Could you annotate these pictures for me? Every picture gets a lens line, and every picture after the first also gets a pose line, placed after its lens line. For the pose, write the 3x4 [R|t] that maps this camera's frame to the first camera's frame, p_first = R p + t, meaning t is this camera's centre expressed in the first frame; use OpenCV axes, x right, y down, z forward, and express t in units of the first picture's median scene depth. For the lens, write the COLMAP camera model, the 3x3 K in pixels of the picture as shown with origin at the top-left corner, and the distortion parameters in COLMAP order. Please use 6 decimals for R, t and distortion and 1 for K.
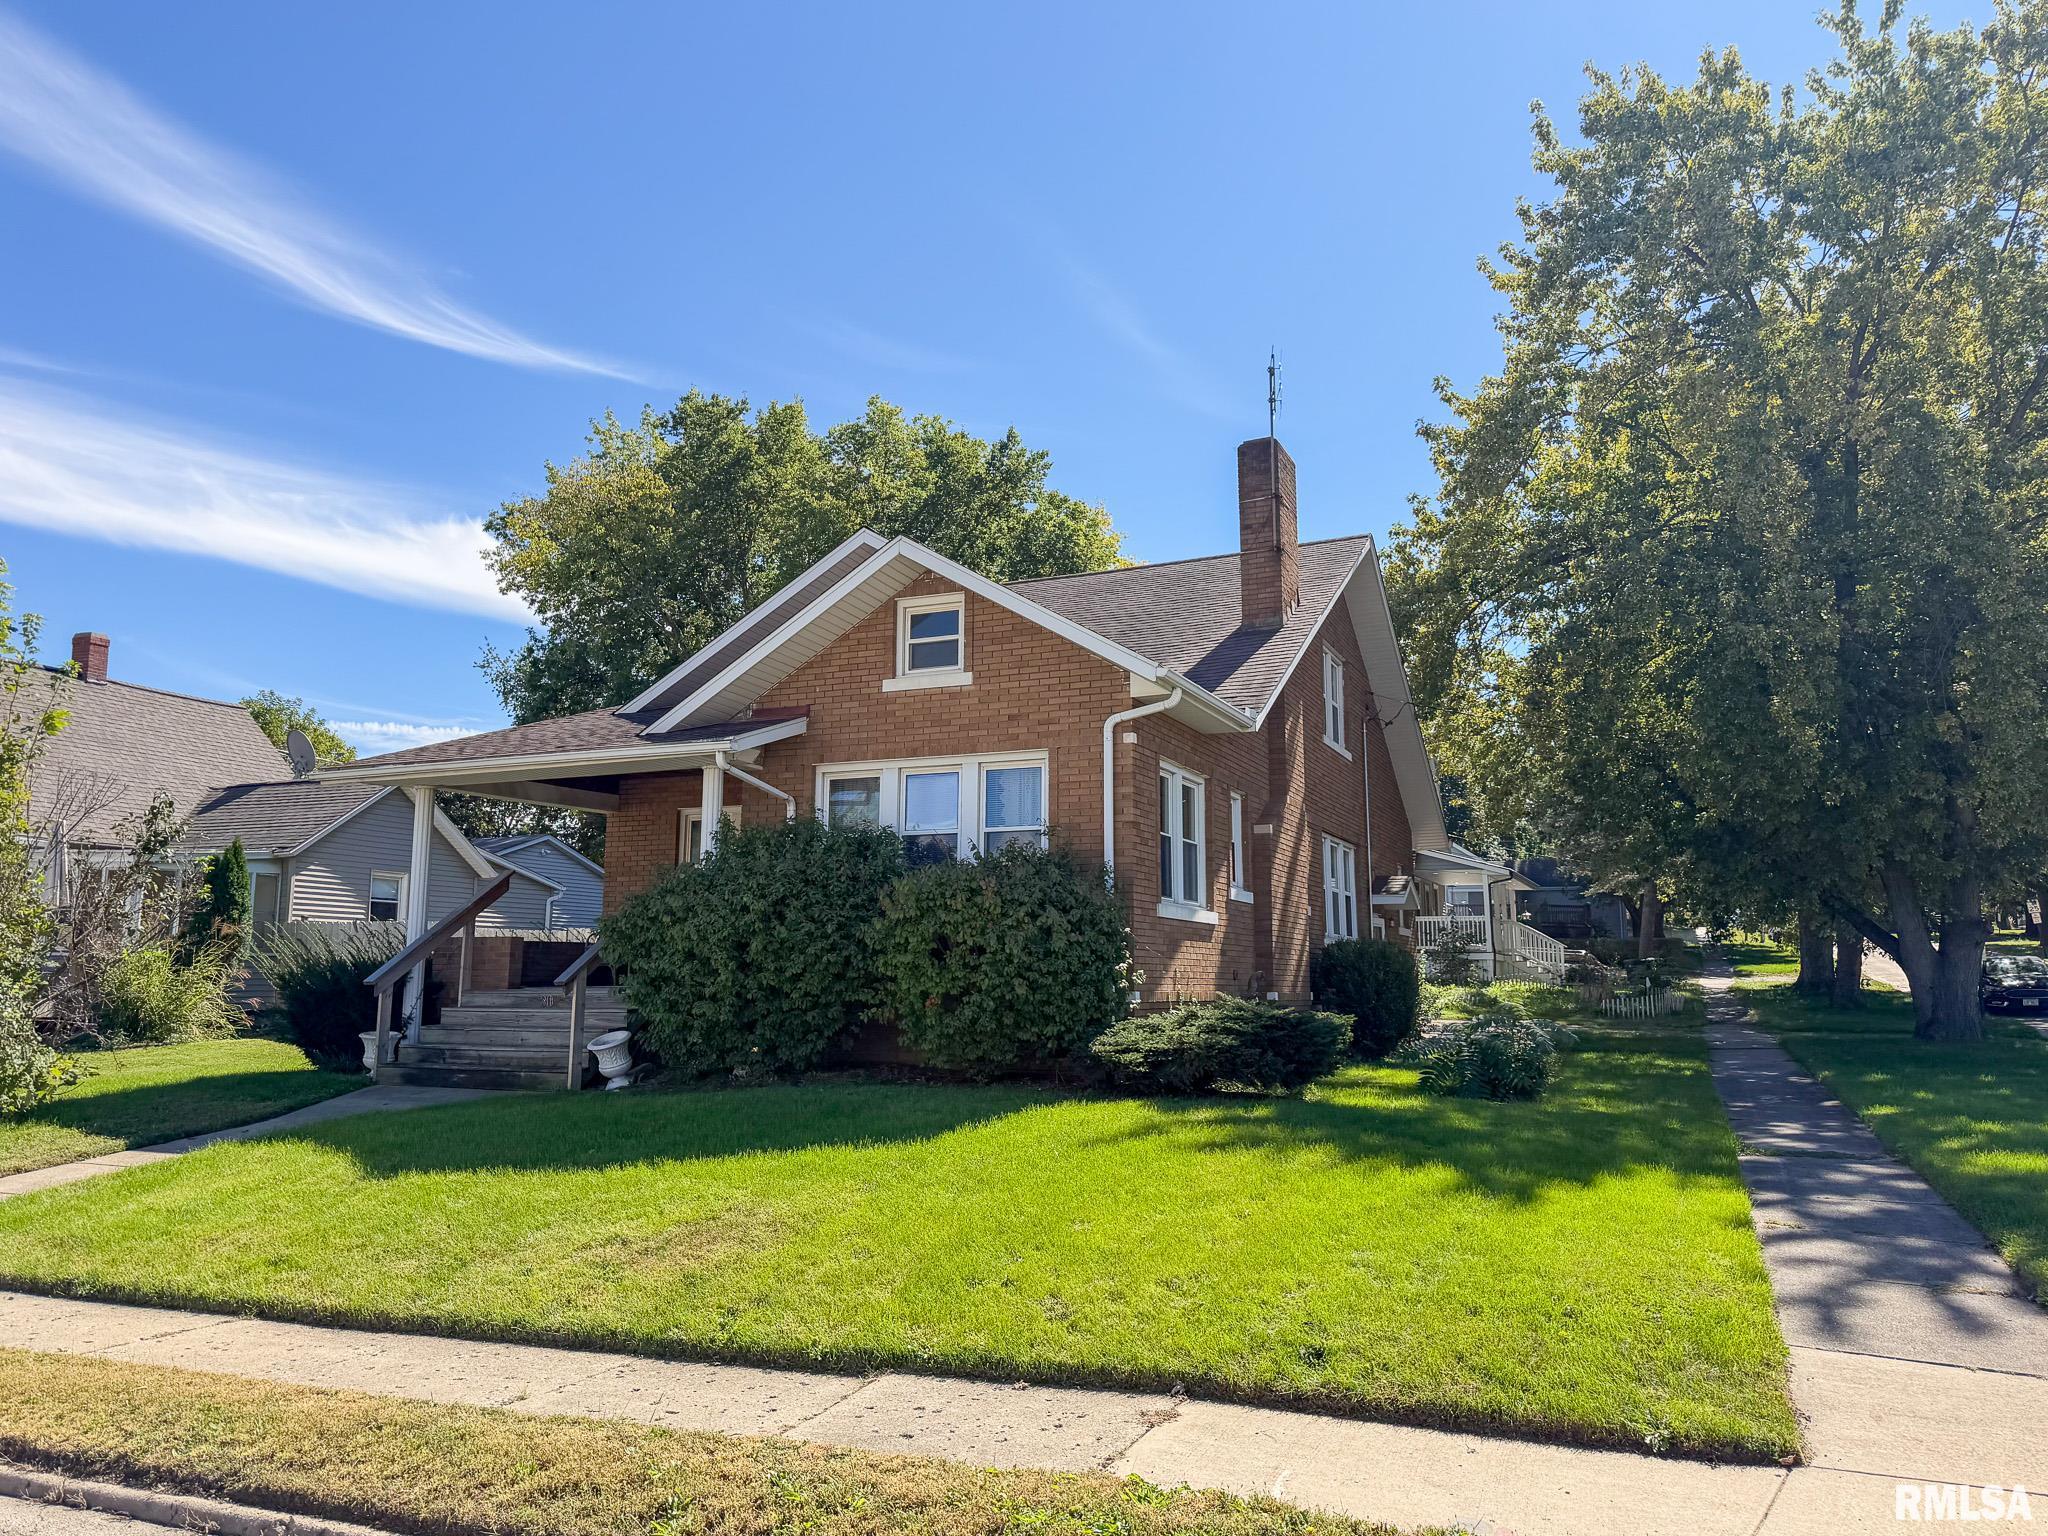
lens RADIAL K [[1494.1, 0, 990.4], [0, 1494.1, 745.3], [0, 0, 1]] dist [0.144902, -0.318131]
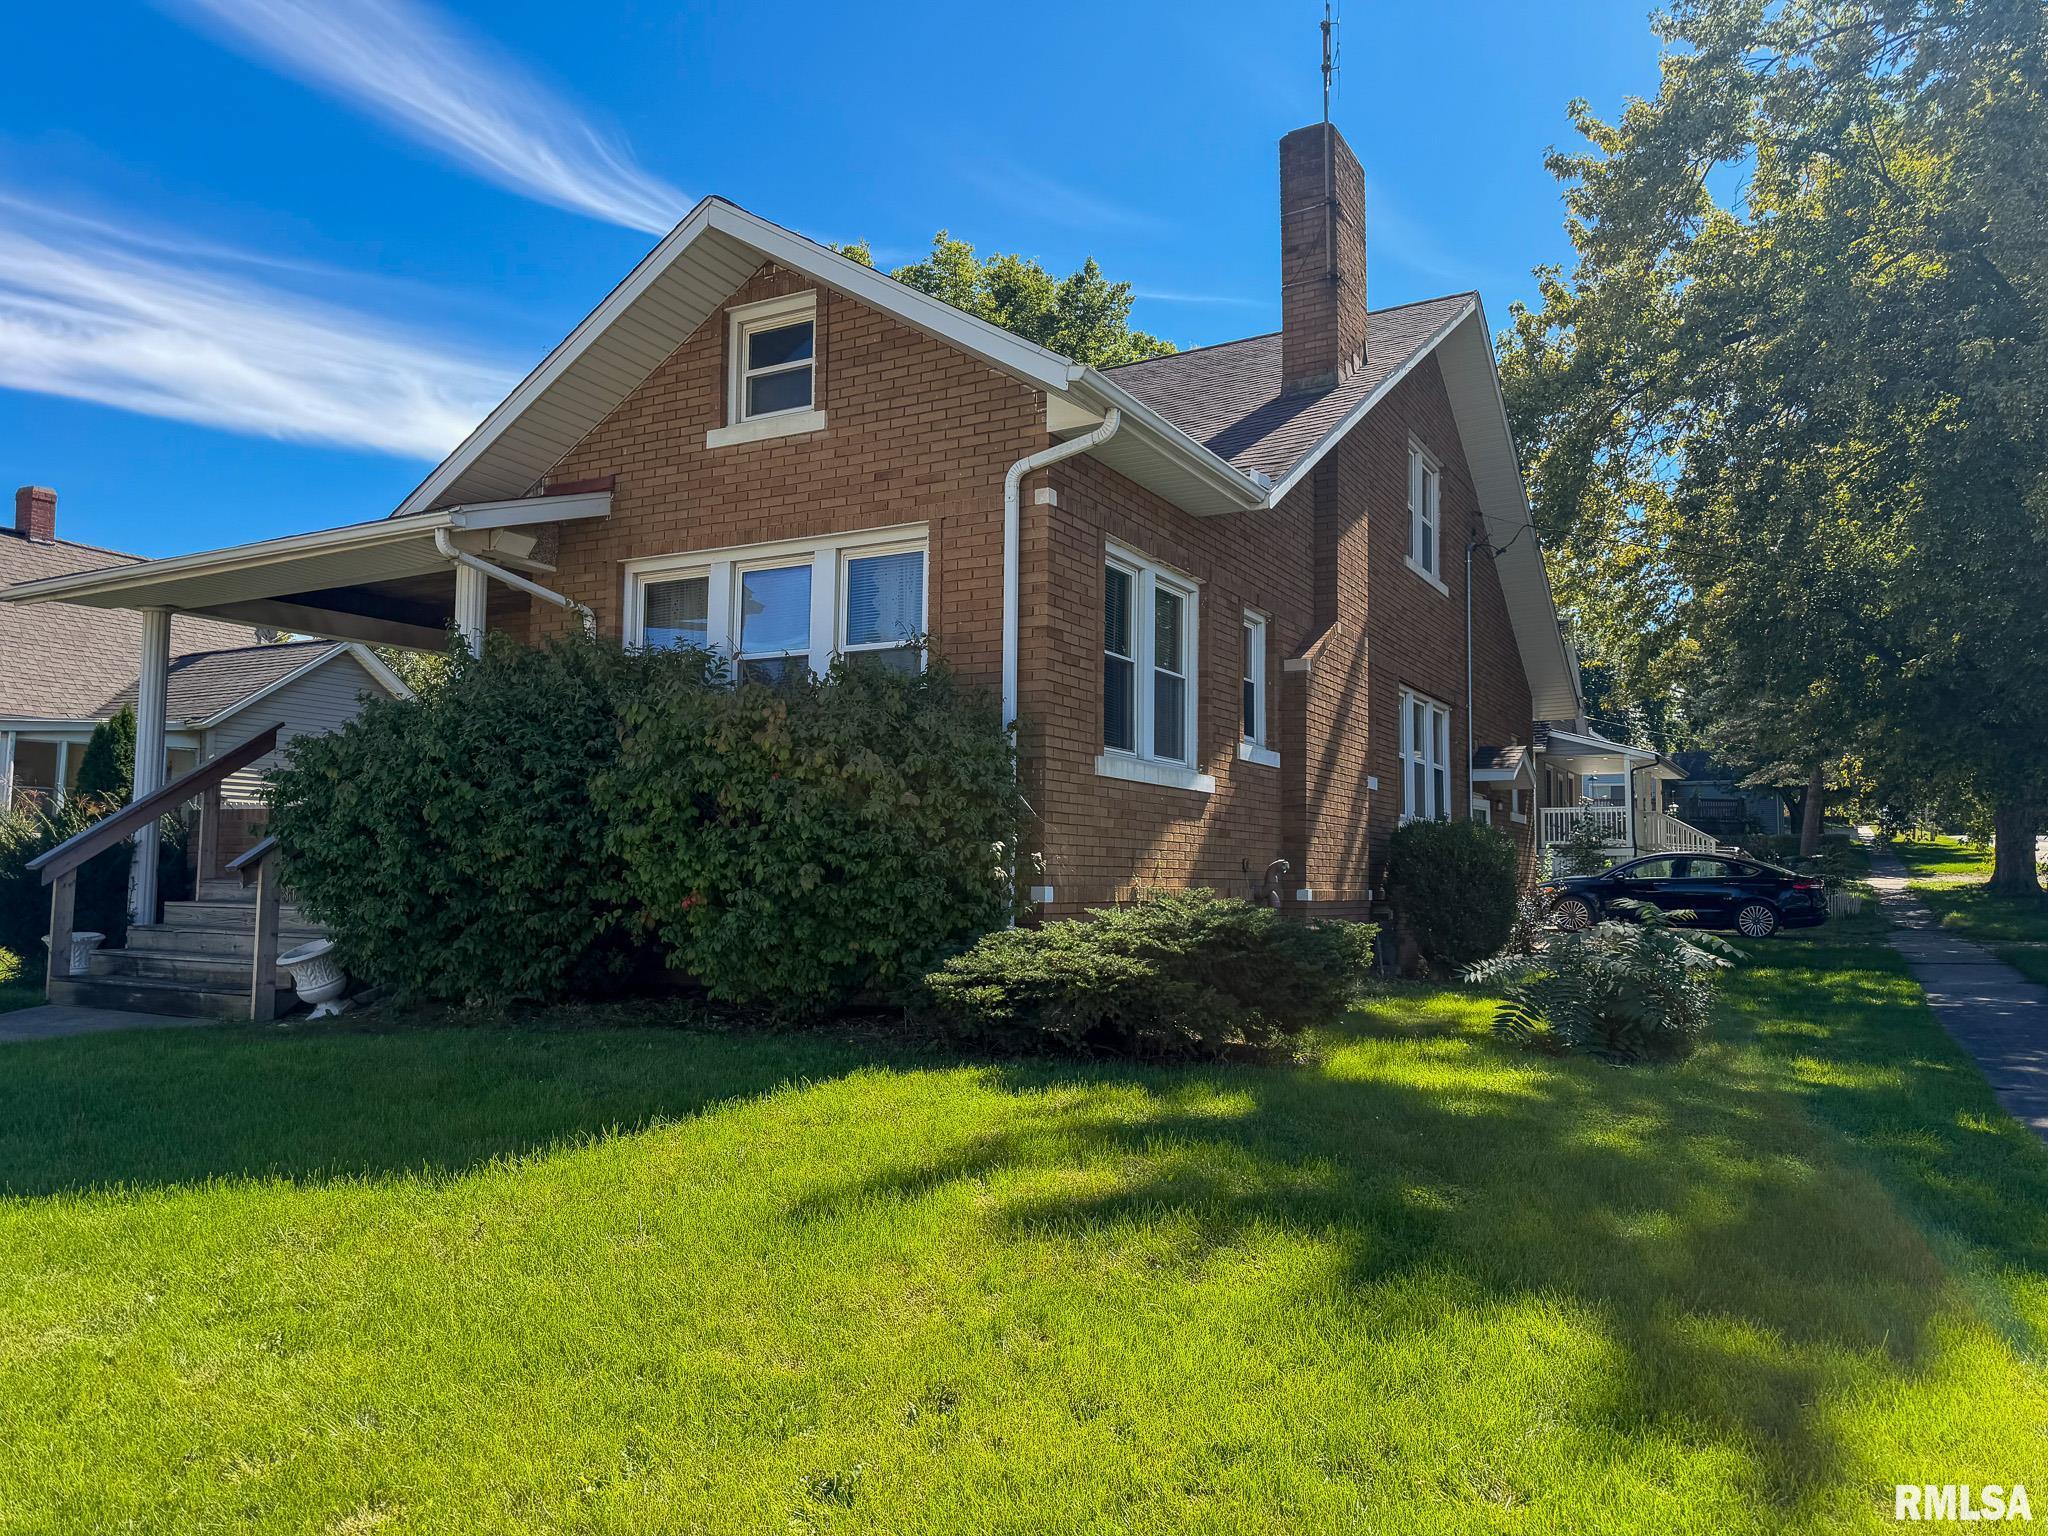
lens RADIAL K [[1466.9, 0, 1024.0], [0, 1466.9, 768.0], [0, 0, 1]] dist [0.092953, -0.152565]
pose [[0.997202, -0.000533, -0.074749, 0.119043], [0.006474, 0.996833, 0.079262, 0.055231], [0.074470, -0.079525, 0.994047, 0.329290]]
